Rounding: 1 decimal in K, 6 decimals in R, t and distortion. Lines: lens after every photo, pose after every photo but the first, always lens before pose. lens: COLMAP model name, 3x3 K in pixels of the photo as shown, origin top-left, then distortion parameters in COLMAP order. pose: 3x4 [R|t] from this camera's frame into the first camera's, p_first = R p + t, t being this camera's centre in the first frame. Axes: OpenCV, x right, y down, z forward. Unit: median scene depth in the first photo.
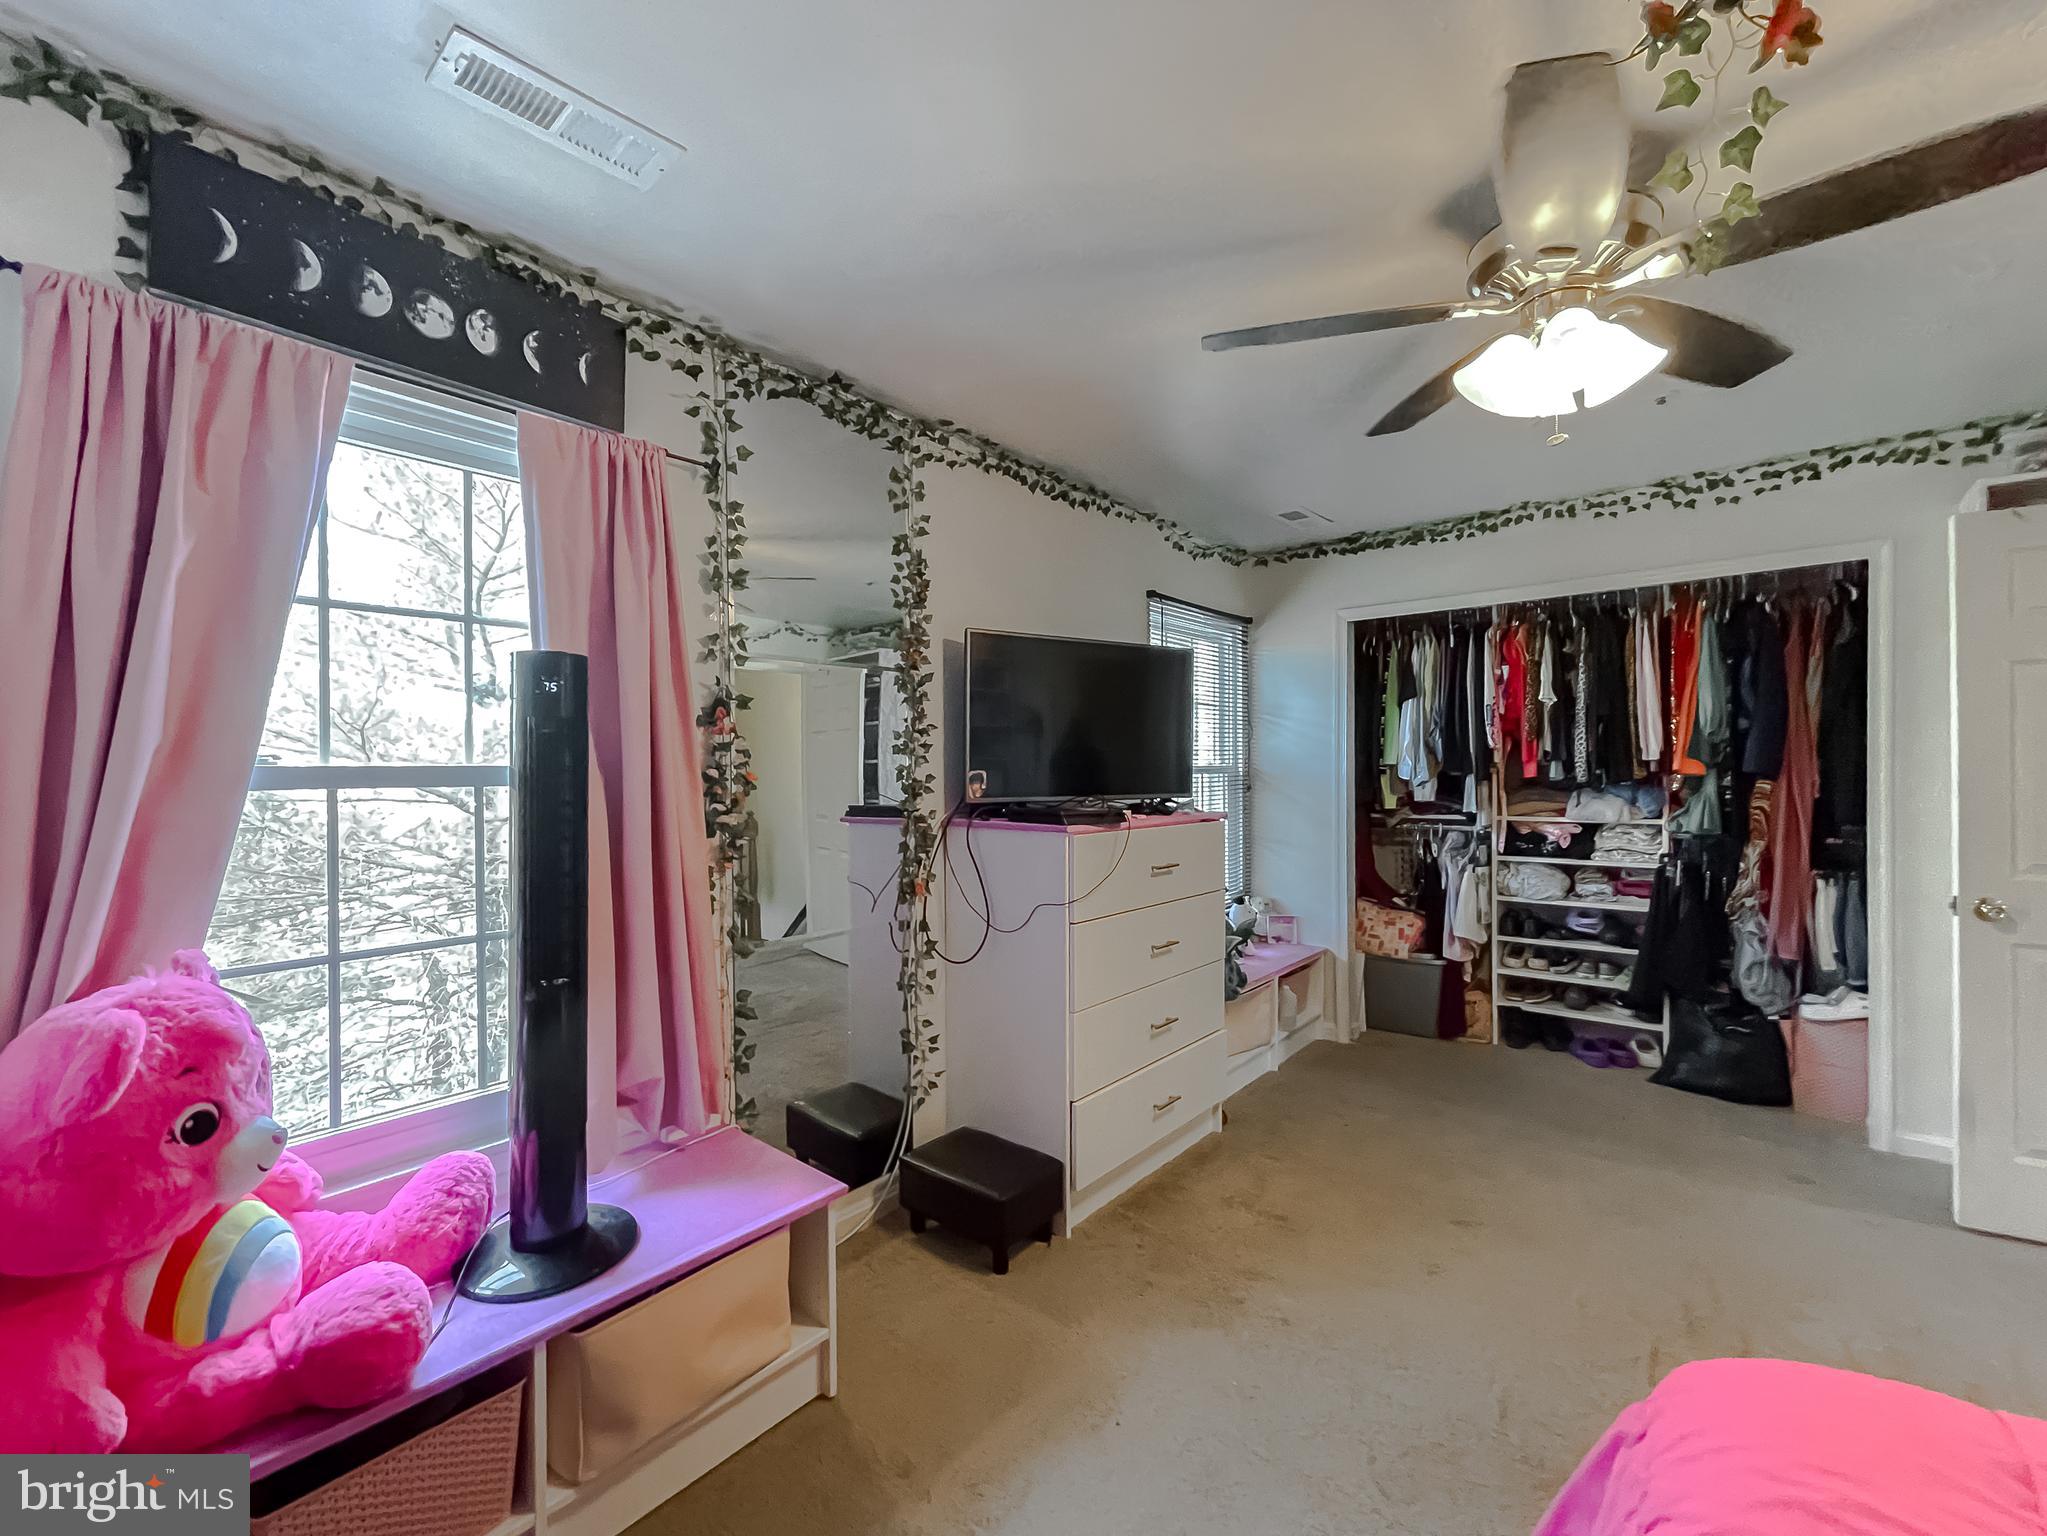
lens RADIAL K [[863.0, 0, 1016.8], [0, 863.0, 775.7], [0, 0, 1]] dist [-0.001910, 0.000192]
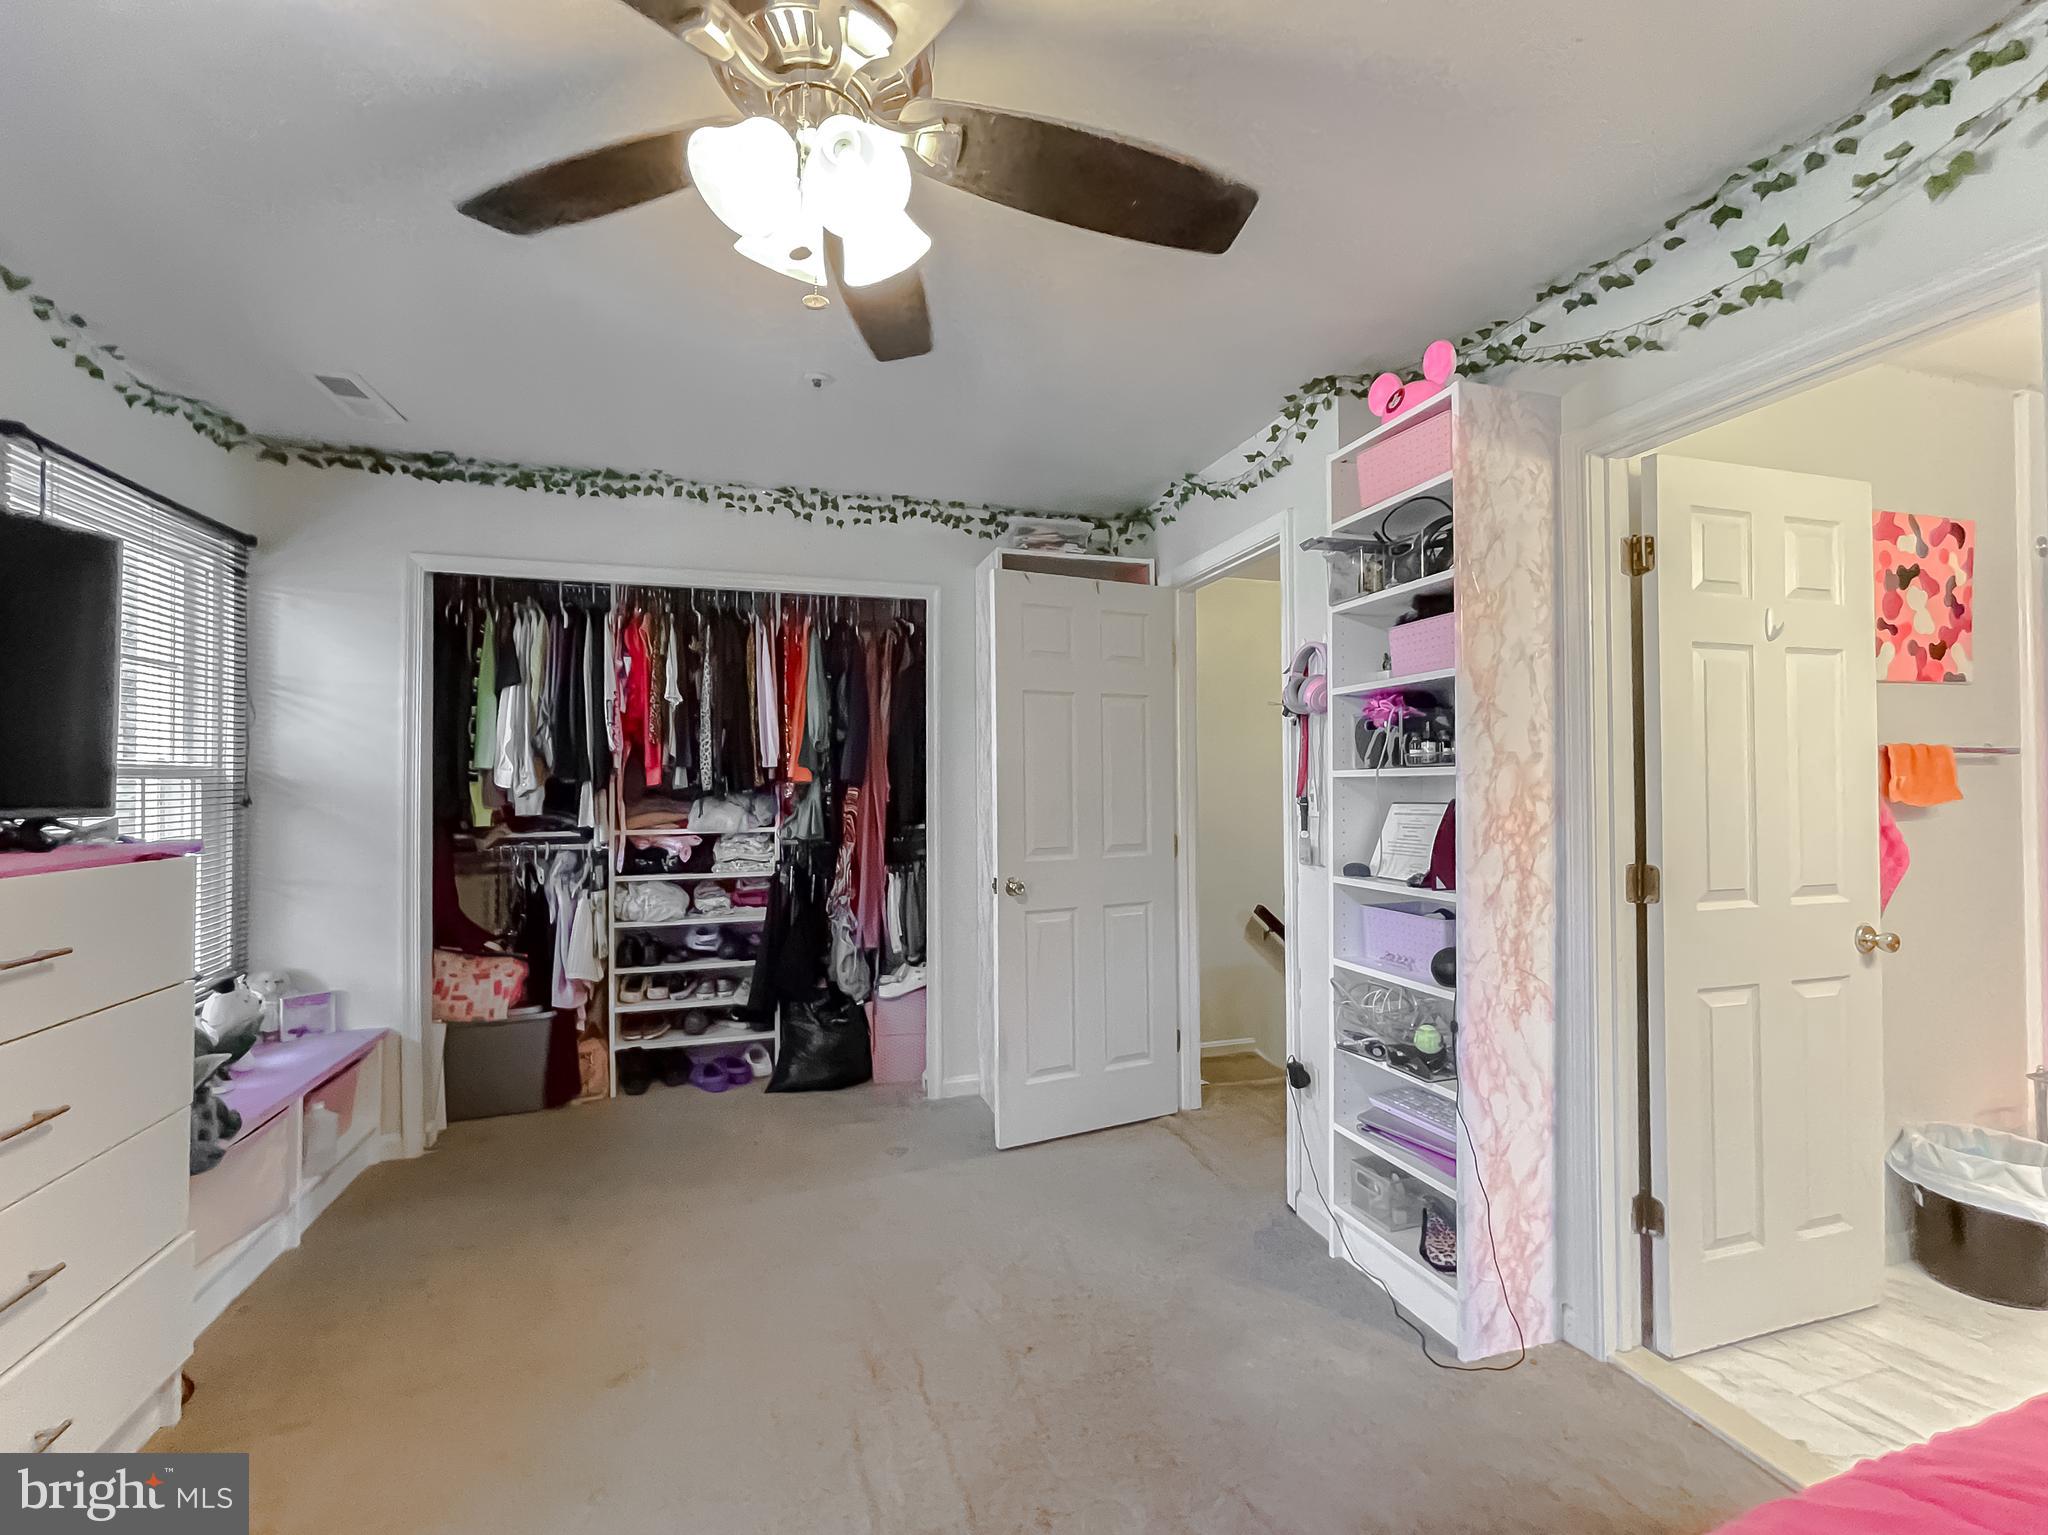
lens RADIAL K [[863.4, 0, 1017.3], [0, 863.4, 775.2], [0, 0, 1]] dist [-0.001910, 0.000192]
pose [[0.540461, 0.015299, 0.841230, 0.047502], [0.007052, 0.999717, -0.022713, 0.014481], [-0.841339, 0.018208, 0.540200, 0.202387]]
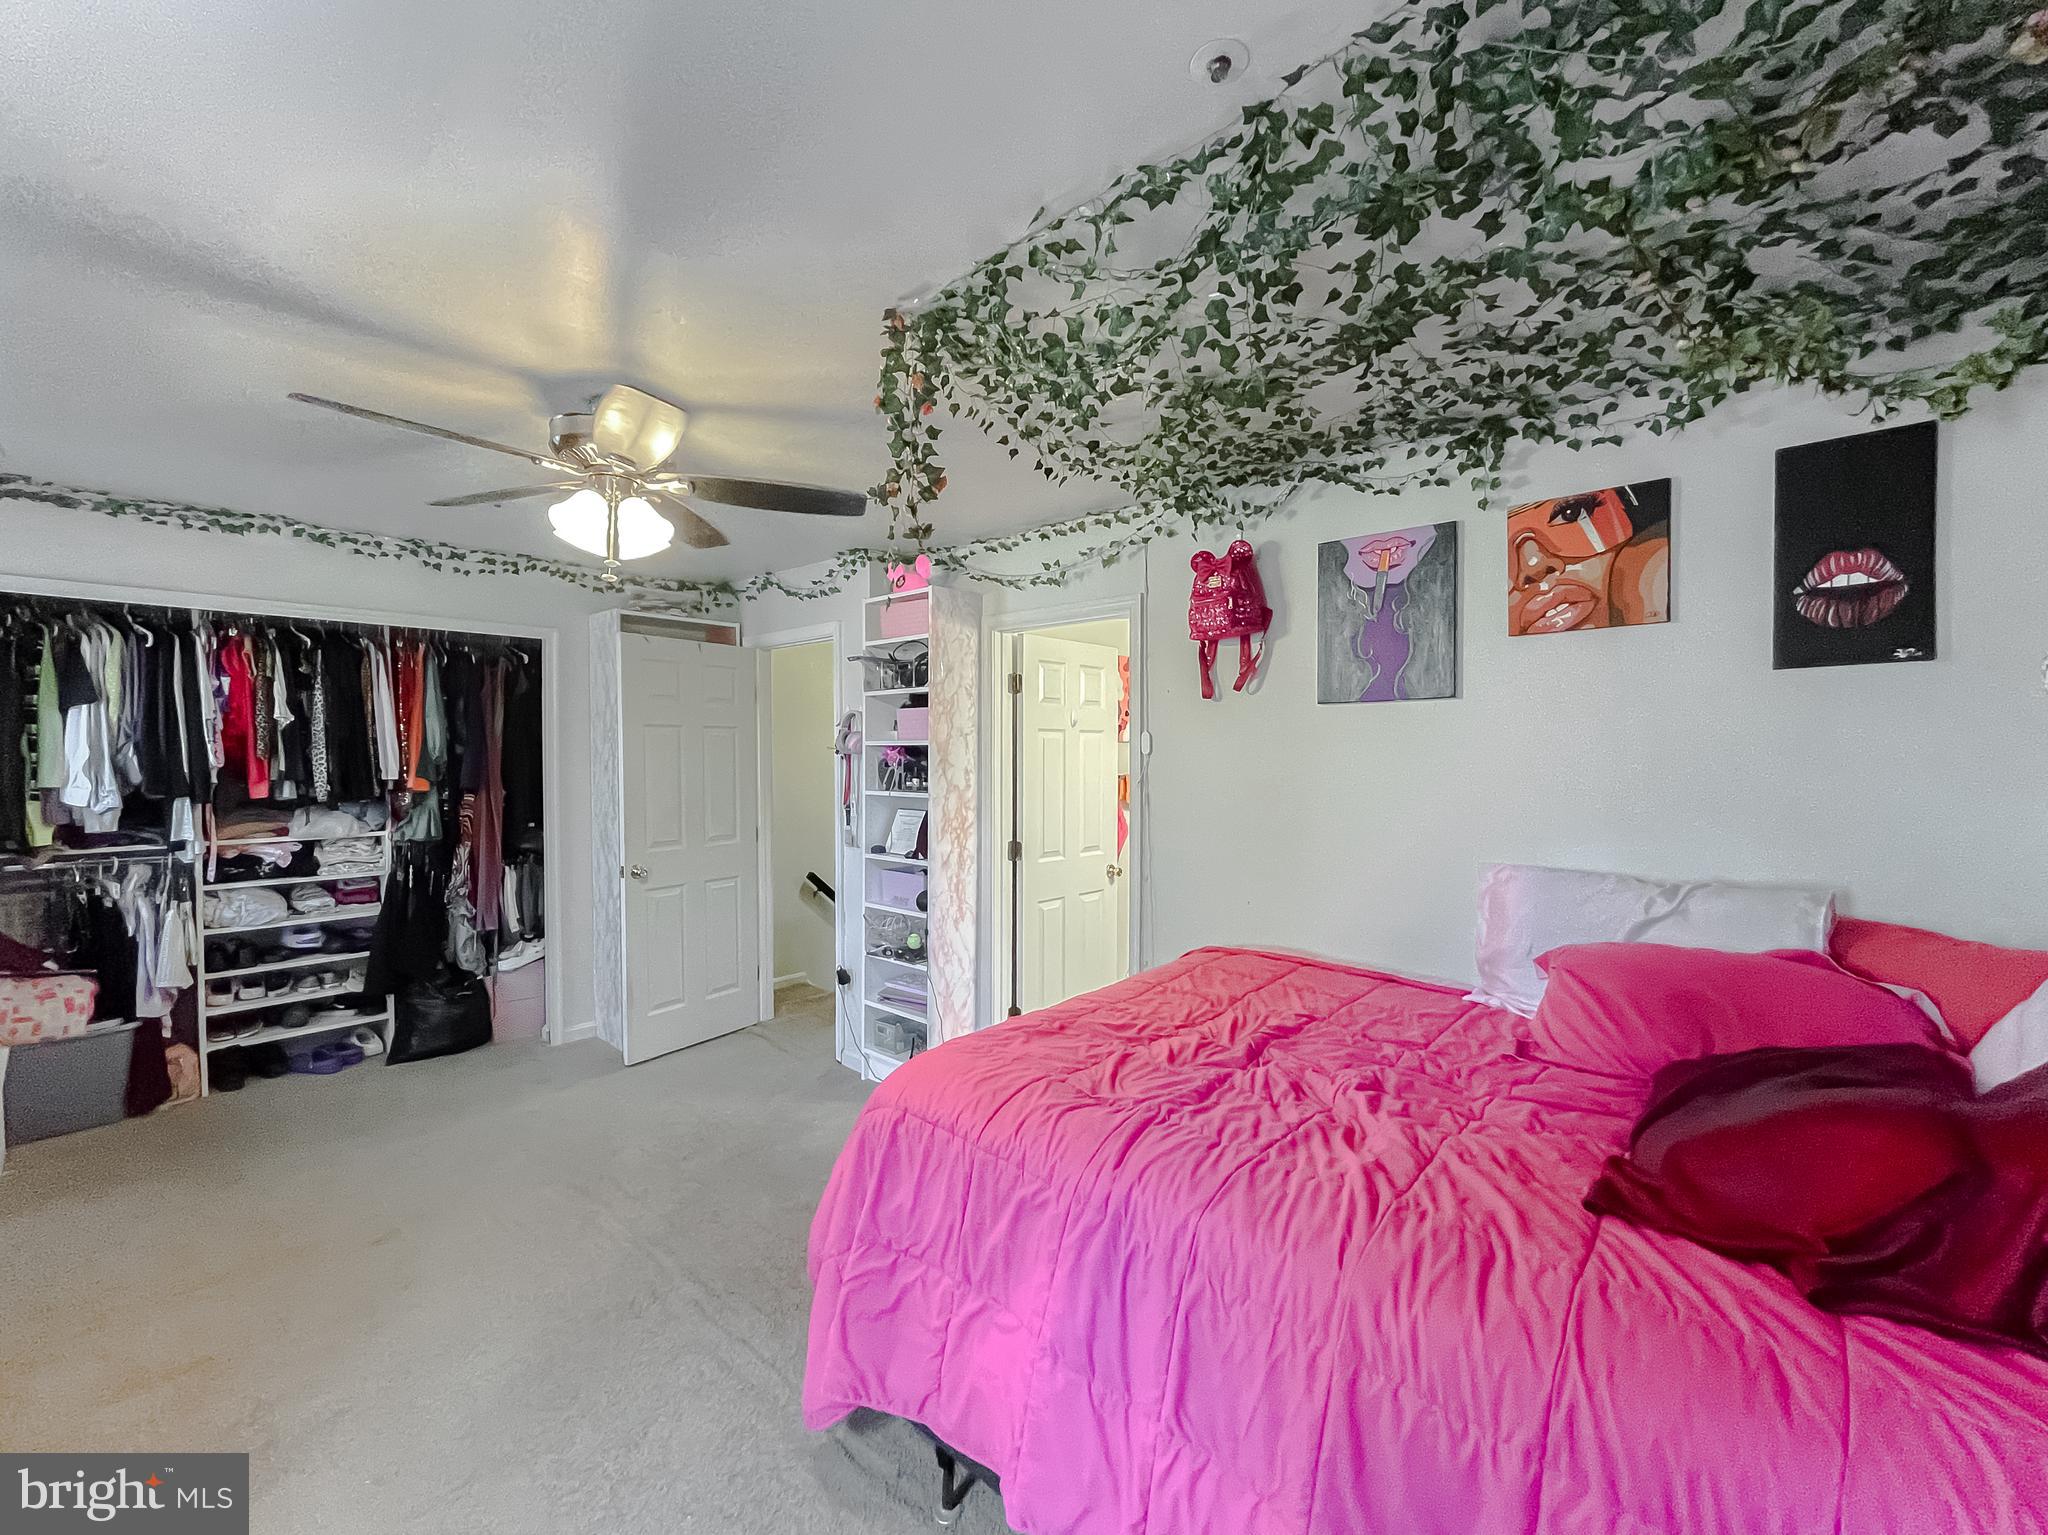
lens RADIAL K [[832.8, 0, 1014.6], [0, 832.8, 775.7], [0, 0, 1]] dist [-0.006773, 0.004058]
pose [[0.038361, -0.018679, 0.999089, -0.289373], [0.005265, 0.999815, 0.018491, -0.035525], [-0.999250, 0.004551, 0.038452, 0.131030]]
